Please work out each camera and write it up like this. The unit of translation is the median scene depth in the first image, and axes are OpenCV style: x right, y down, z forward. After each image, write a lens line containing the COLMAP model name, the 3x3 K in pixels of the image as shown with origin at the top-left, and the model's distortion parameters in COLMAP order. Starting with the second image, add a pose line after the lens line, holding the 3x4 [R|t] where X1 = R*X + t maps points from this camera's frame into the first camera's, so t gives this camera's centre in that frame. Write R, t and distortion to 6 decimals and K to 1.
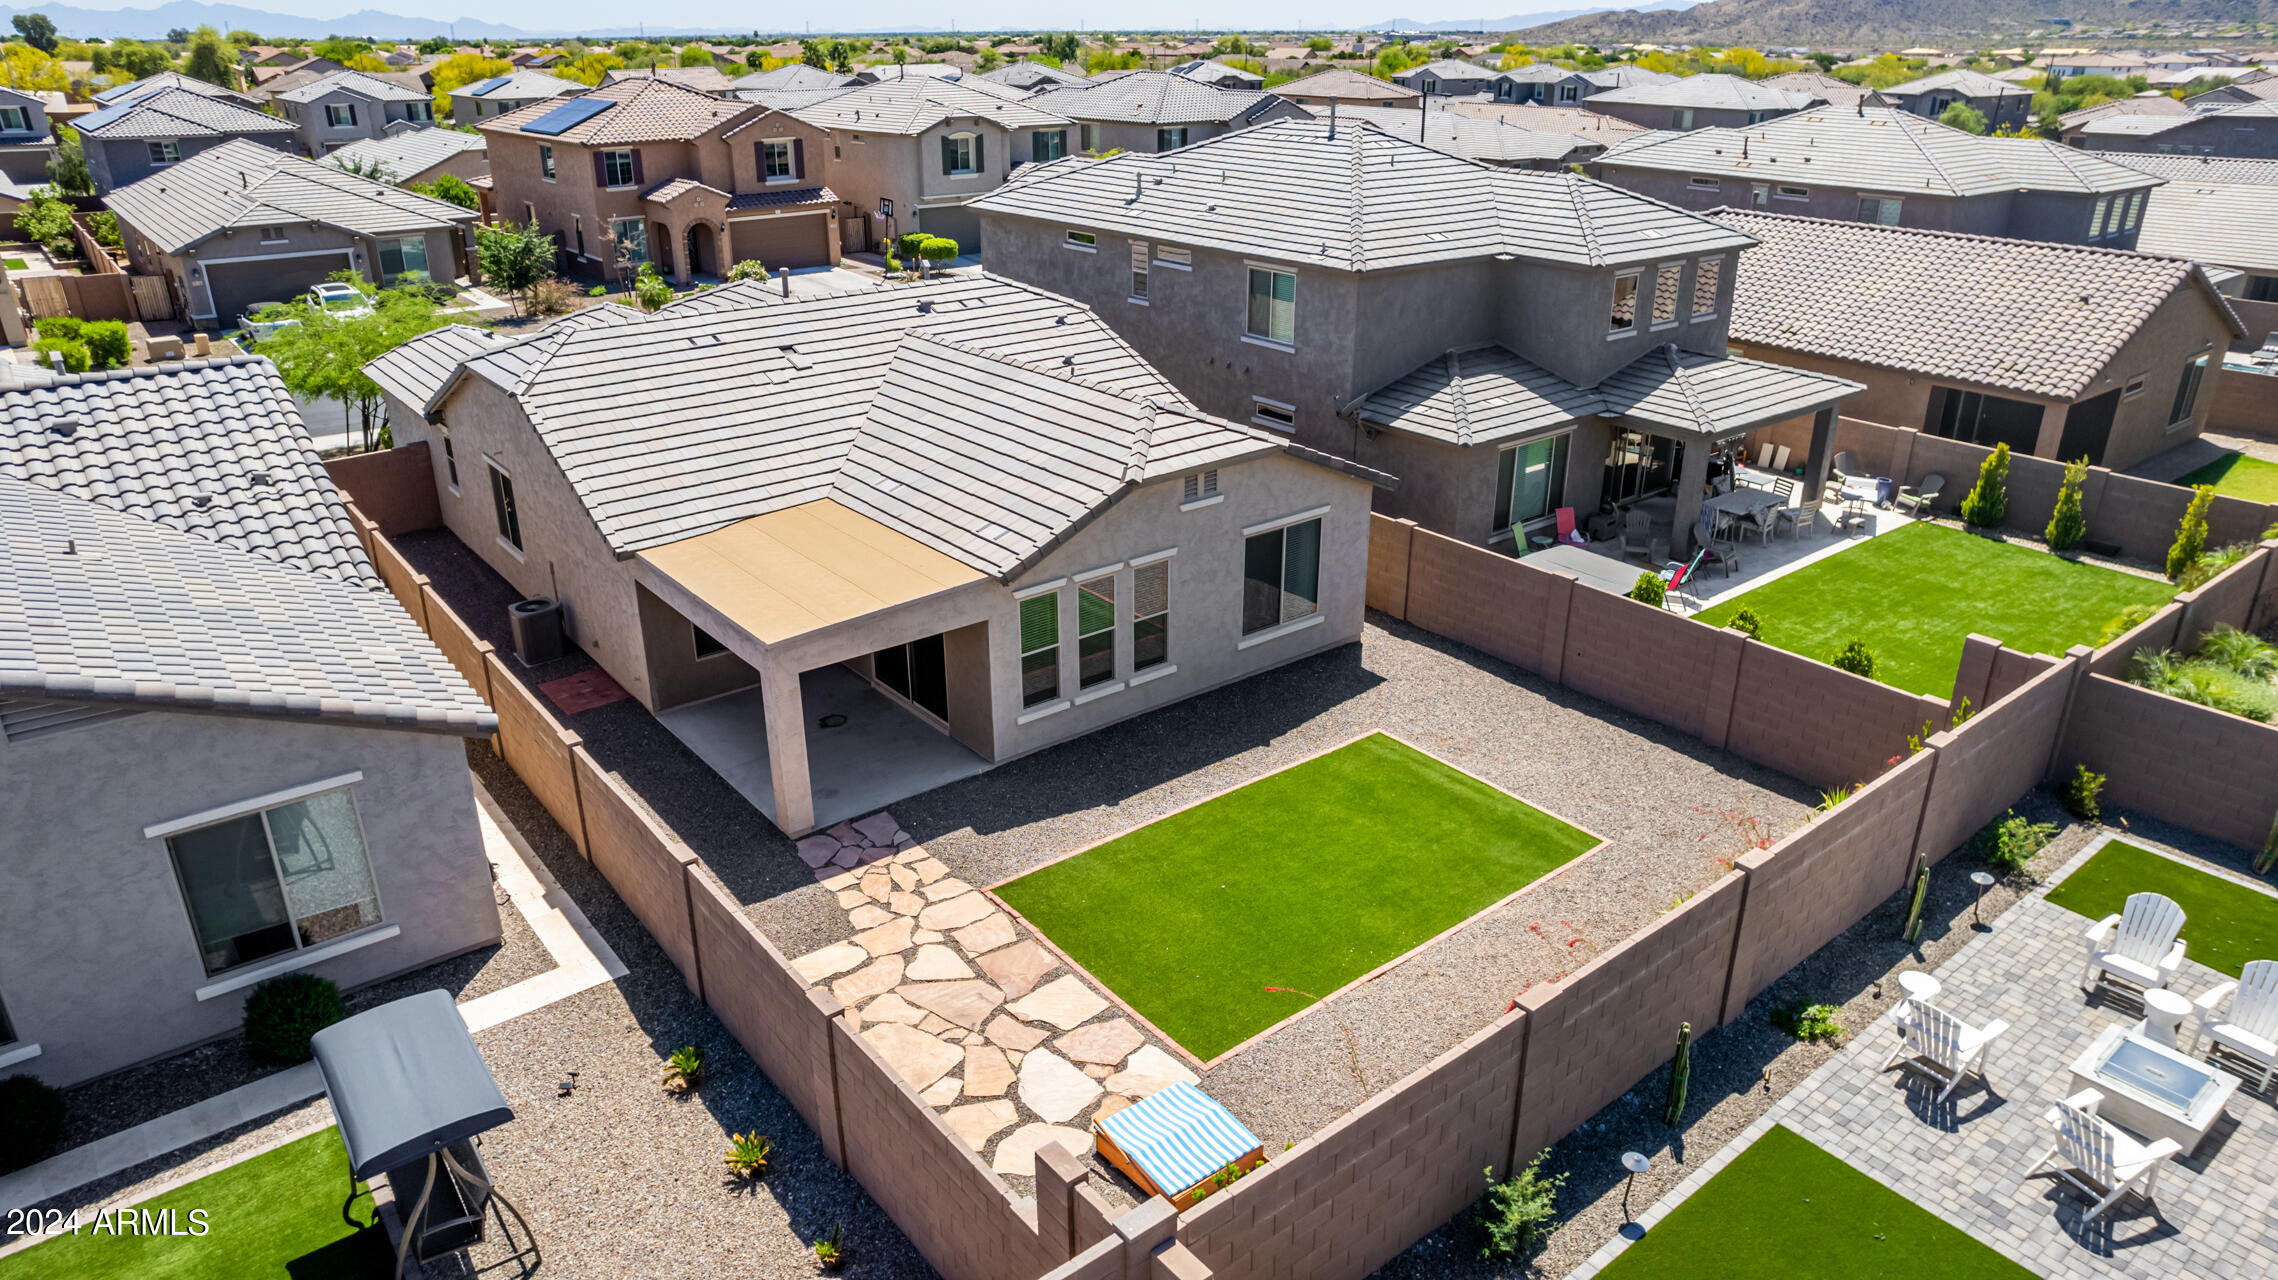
lens RADIAL K [[1464.6, 0, 1141.9], [0, 1464.6, 643.4], [0, 0, 1]] dist [-0.074132, 0.064268]
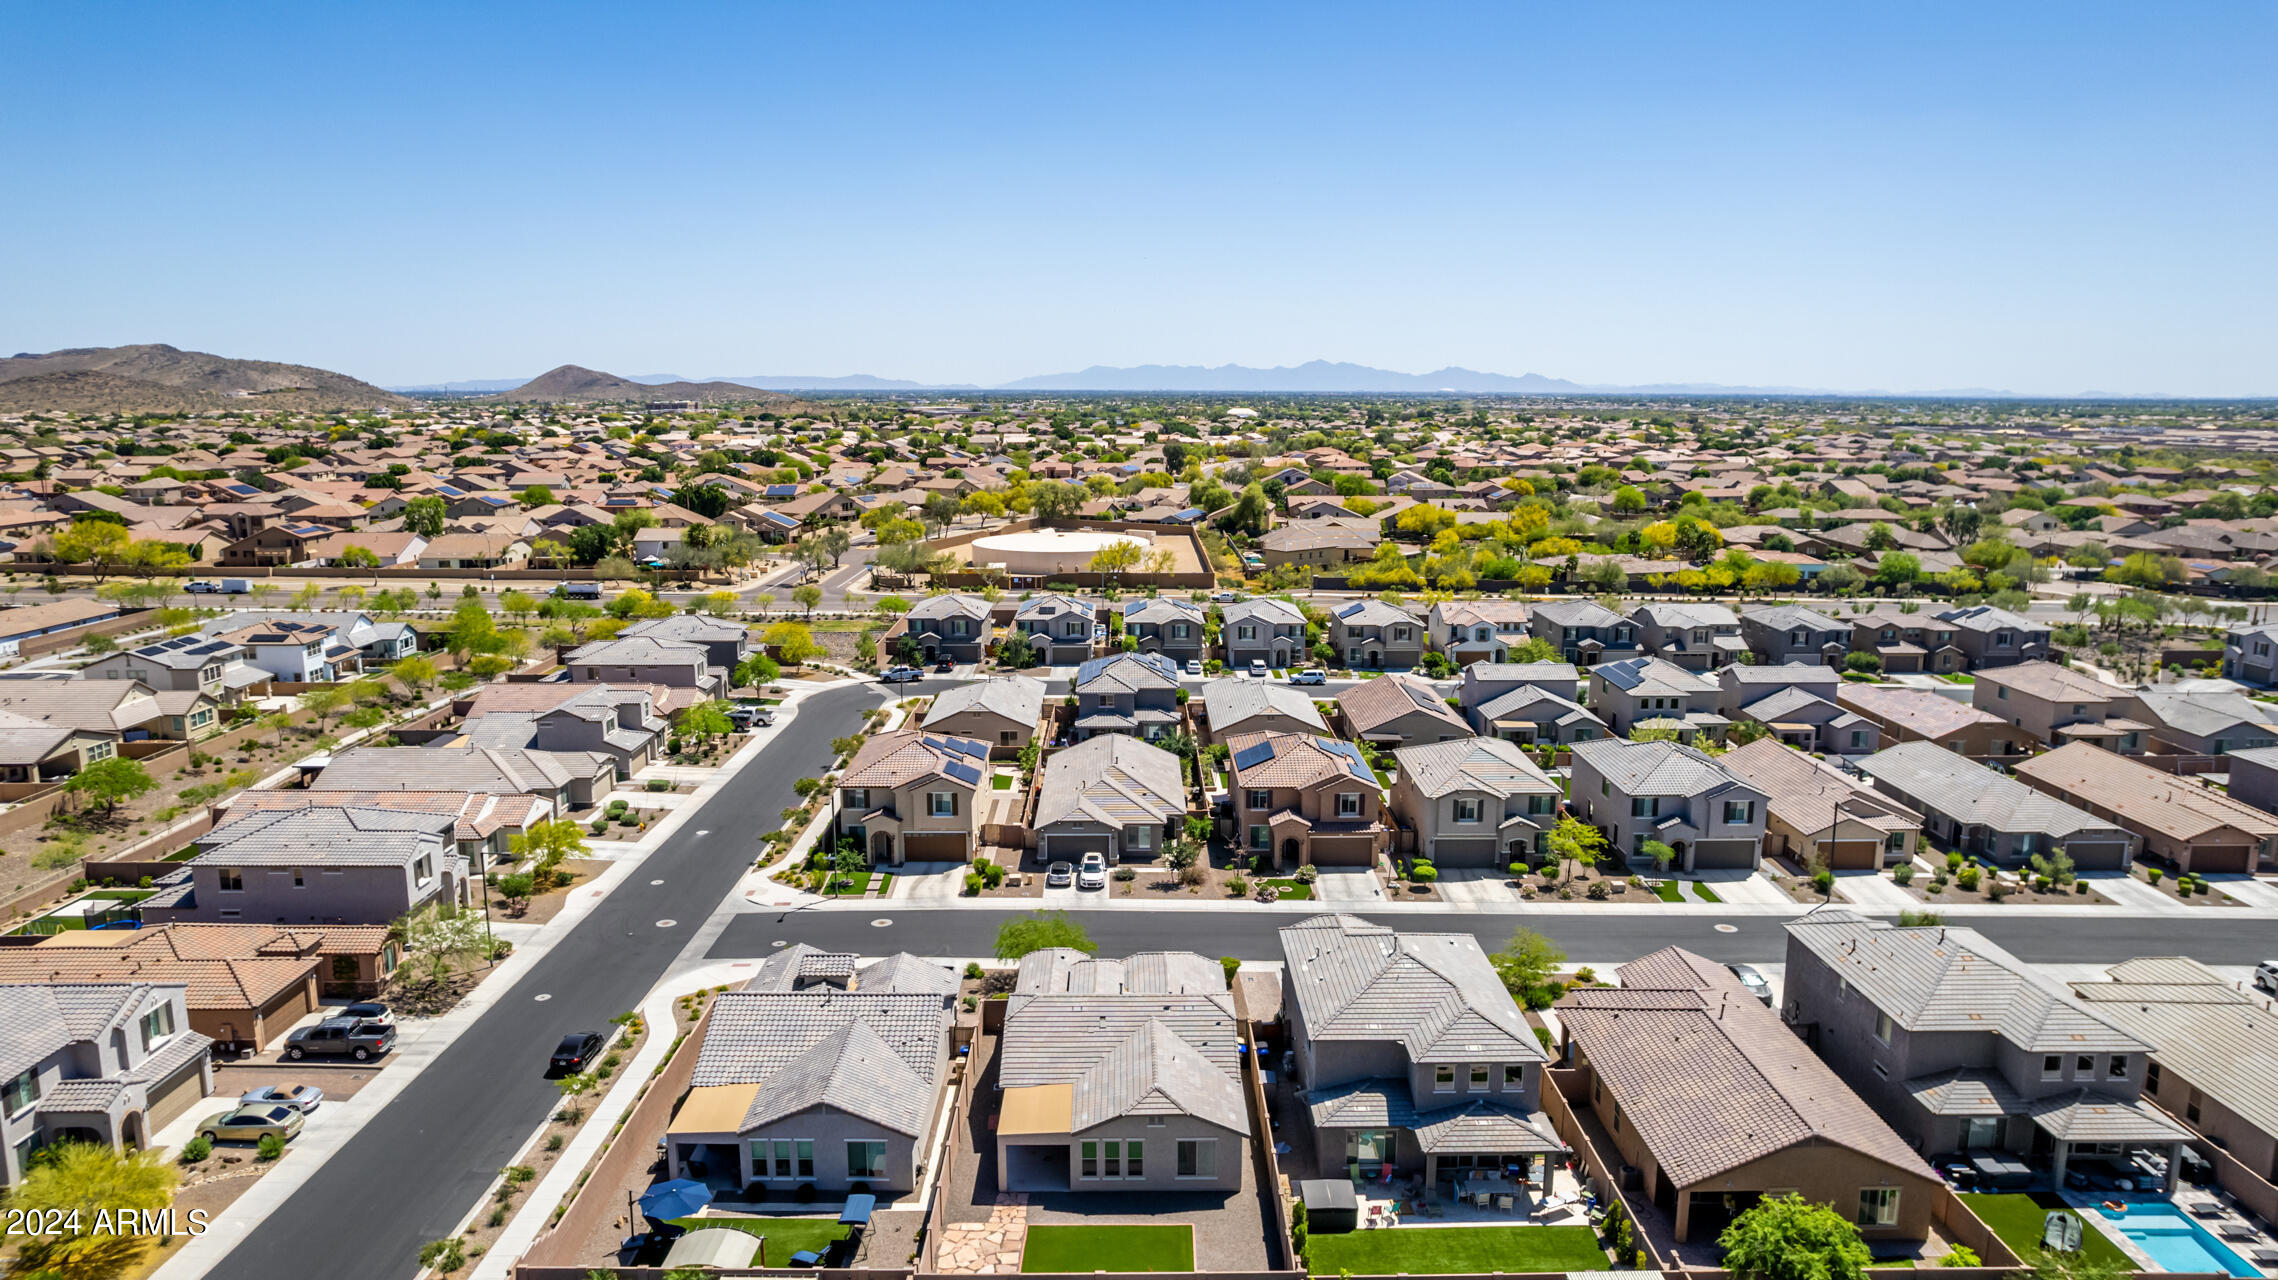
lens RADIAL K [[1464.6, 0, 1145.3], [0, 1464.6, 642.2], [0, 0, 1]] dist [-0.074132, 0.064268]
pose [[0.788431, 0.110284, -0.605156, 1.444740], [-0.244893, 0.958746, -0.144338, -0.515424], [0.564272, 0.261999, 0.782913, -1.339286]]
